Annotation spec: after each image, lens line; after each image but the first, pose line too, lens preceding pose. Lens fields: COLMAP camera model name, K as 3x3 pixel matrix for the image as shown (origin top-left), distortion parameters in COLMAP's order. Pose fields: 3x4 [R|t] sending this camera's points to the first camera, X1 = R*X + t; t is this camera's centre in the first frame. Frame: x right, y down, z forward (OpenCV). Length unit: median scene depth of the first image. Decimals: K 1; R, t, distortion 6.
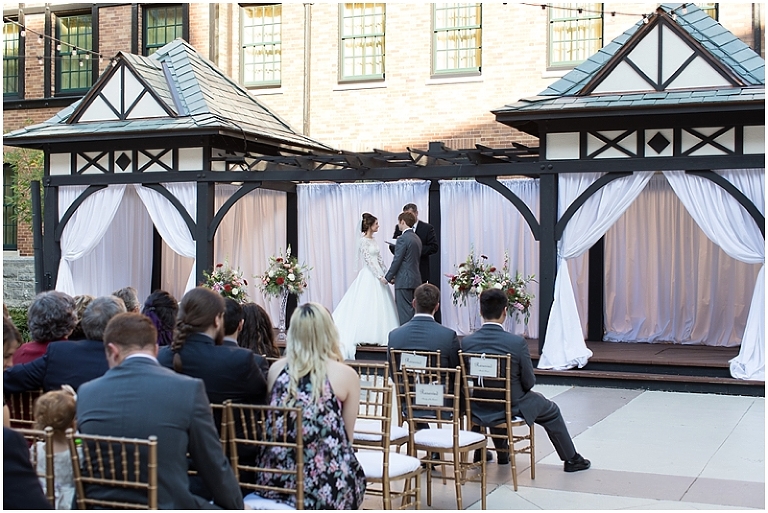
lens RADIAL K [[1094.1, 0, 381.3], [0, 1094.1, 245.7], [0, 0, 1]] dist [0.025104, -0.015647]
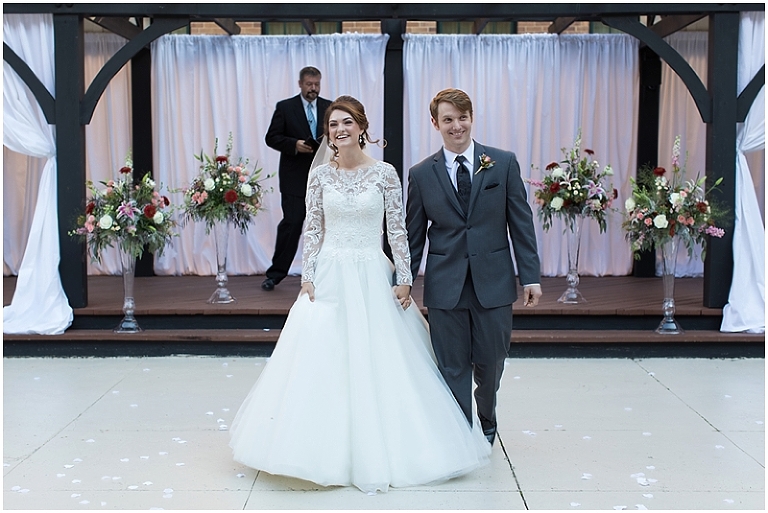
lens RADIAL K [[1176.2, 0, 369.9], [0, 1176.2, 256.8], [0, 0, 1]] dist [0.036060, 0.017716]
pose [[0.924781, -0.037078, 0.378688, -0.247839], [0.003902, 0.996113, 0.088002, 0.009583], [-0.380479, -0.079905, 0.921331, 0.399229]]
